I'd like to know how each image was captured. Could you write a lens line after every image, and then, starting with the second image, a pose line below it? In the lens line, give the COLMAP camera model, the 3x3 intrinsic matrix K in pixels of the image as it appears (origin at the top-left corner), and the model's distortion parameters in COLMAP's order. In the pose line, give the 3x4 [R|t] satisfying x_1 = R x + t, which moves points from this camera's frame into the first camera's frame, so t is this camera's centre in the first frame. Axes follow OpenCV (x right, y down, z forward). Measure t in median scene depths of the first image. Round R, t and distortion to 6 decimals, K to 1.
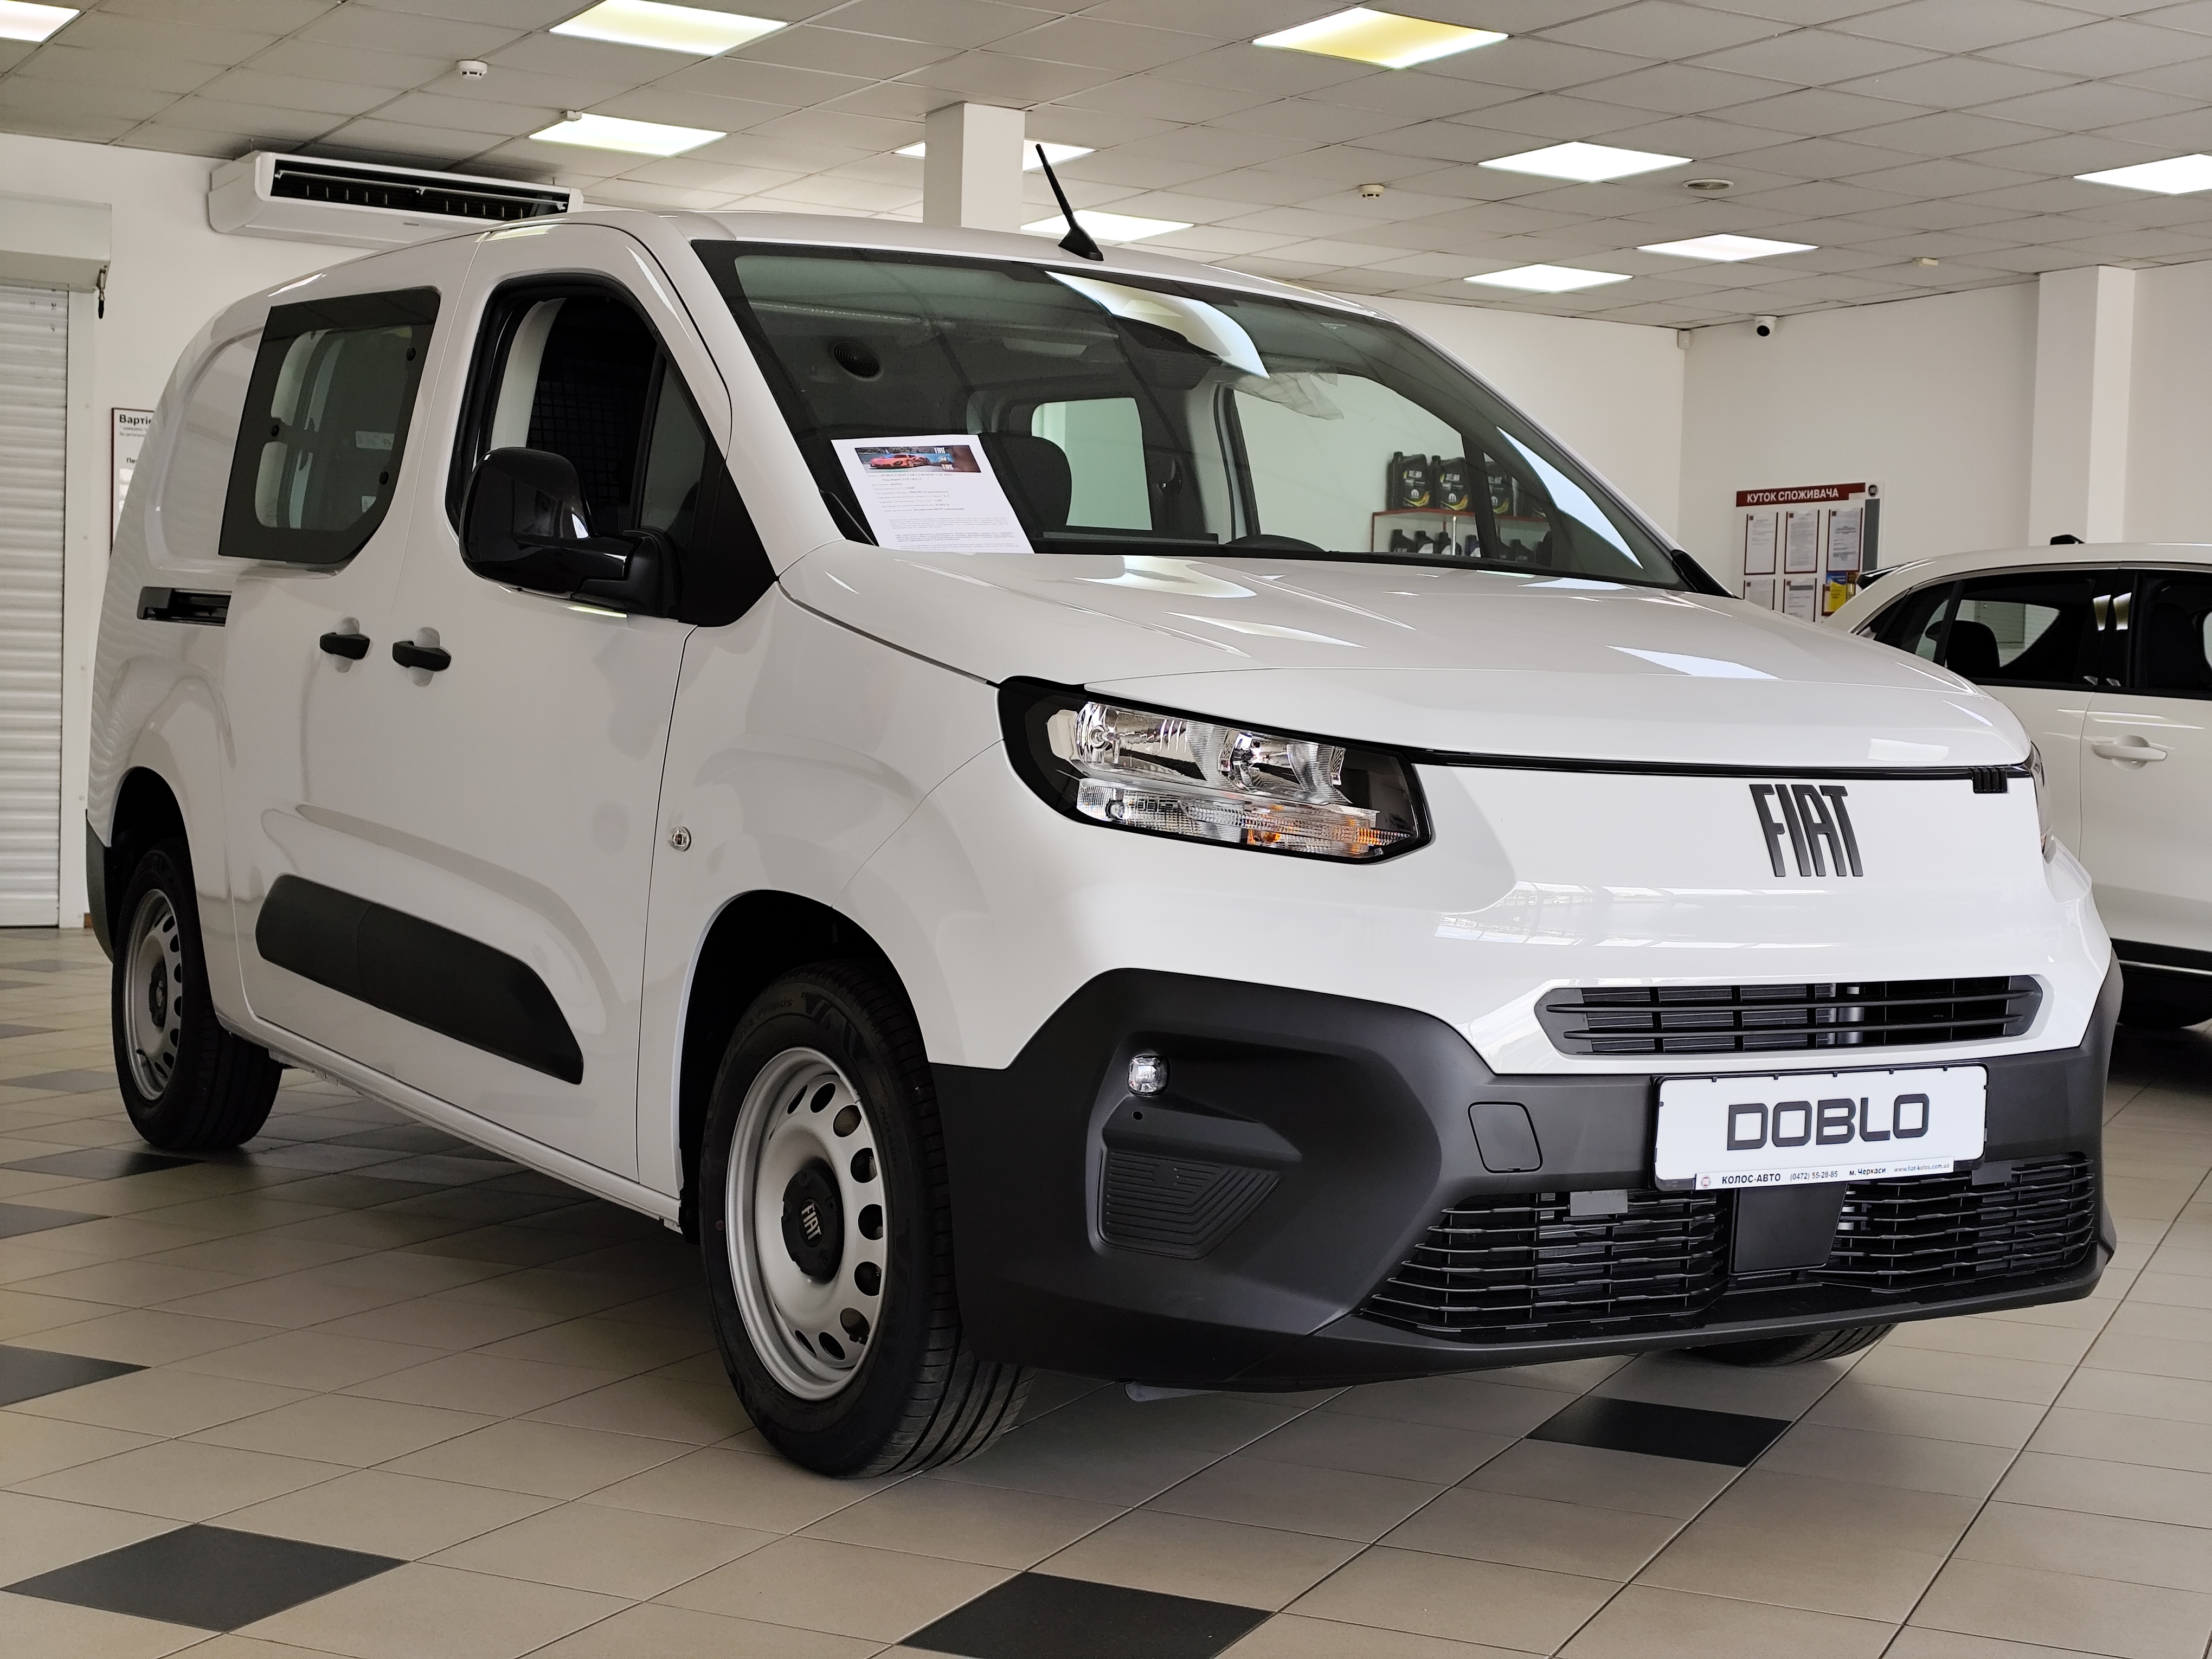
lens RADIAL K [[3042.7, 0, 1163.7], [0, 3042.7, 861.1], [0, 0, 1]] dist [0.125653, -0.352117]
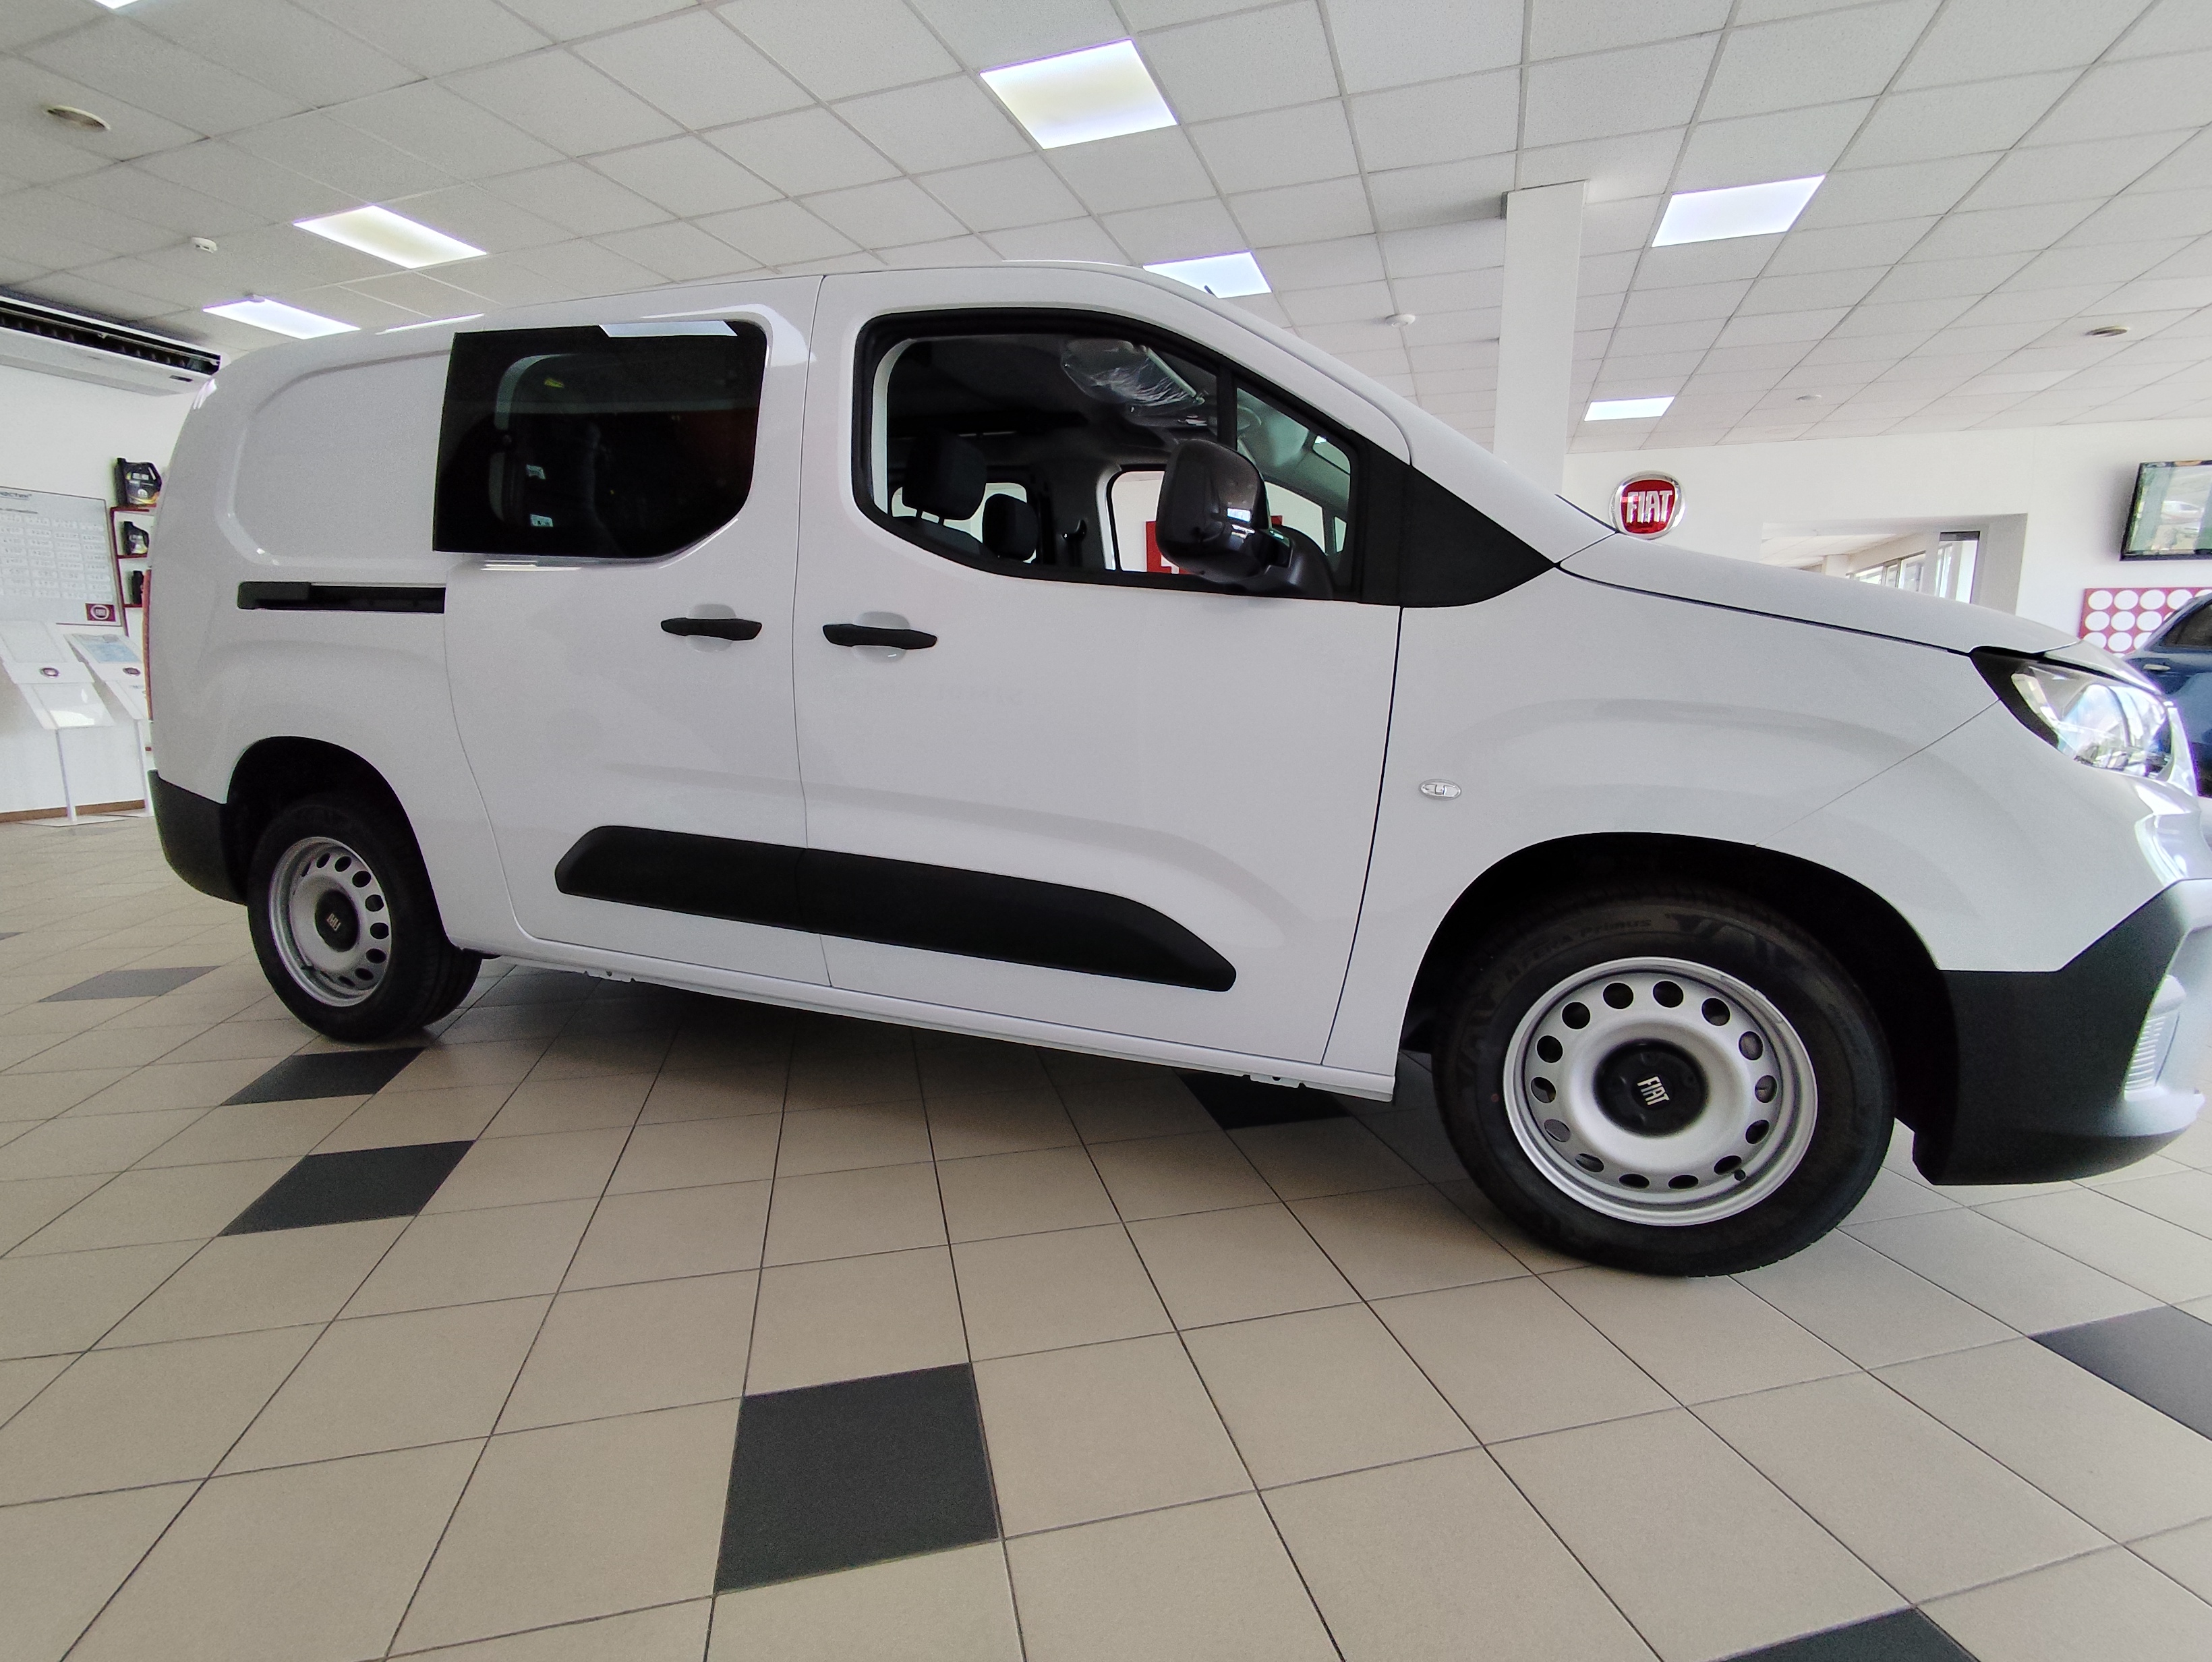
lens RADIAL K [[1011.7, 0, 1106.0], [0, 1011.7, 831.0], [0, 0, 1]] dist [0.001443, 0.000492]
pose [[0.793446, -0.116796, 0.597329, -0.612960], [0.044693, 0.989946, 0.134198, -0.061507], [-0.606997, -0.079782, 0.790689, 0.946613]]
